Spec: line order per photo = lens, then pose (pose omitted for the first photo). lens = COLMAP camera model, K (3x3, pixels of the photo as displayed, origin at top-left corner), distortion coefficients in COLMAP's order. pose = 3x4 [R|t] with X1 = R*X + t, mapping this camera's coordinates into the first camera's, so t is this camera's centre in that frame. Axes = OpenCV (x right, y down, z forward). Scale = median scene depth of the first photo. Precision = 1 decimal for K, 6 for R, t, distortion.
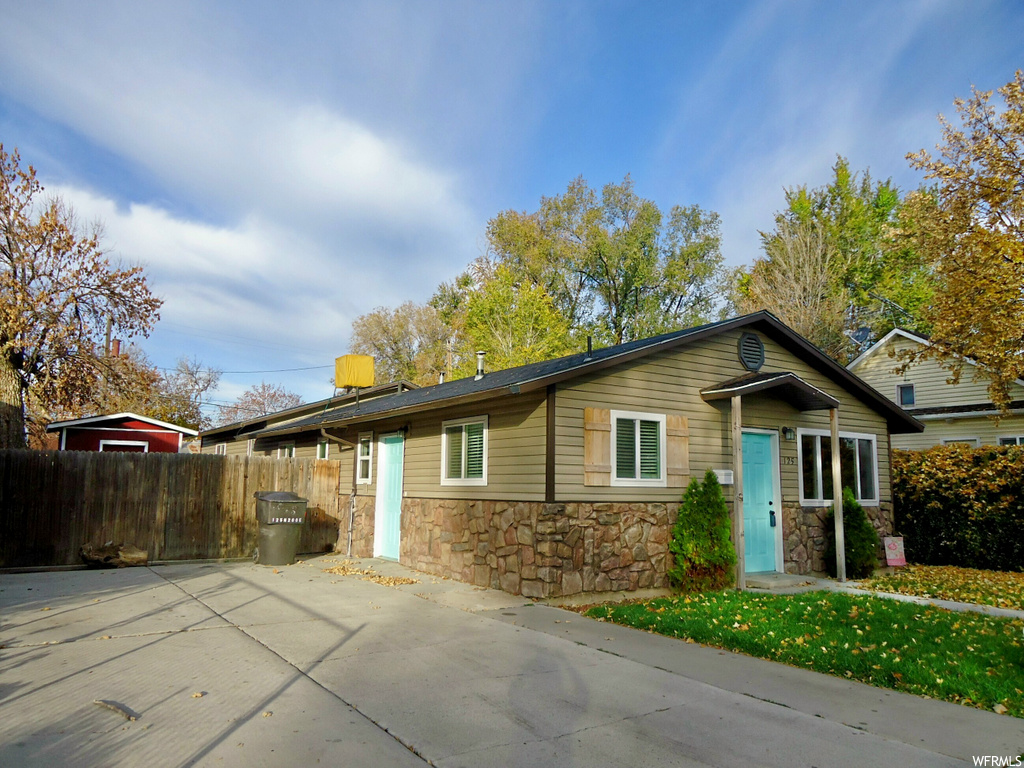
lens RADIAL K [[744.4, 0, 512.0], [0, 744.4, 384.0], [0, 0, 1]] dist [0.002055, 0.003769]
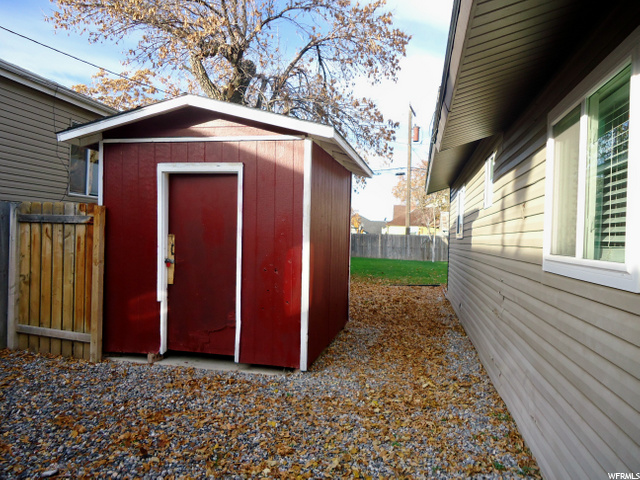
lens RADIAL K [[465.3, 0, 320.0], [0, 465.3, 240.0], [0, 0, 1]] dist [0.002055, 0.003769]
pose [[0.700641, 0.008063, -0.713469, -0.249916], [0.079188, 0.992880, 0.088985, 0.103033], [0.709106, -0.118845, 0.695014, 0.829101]]
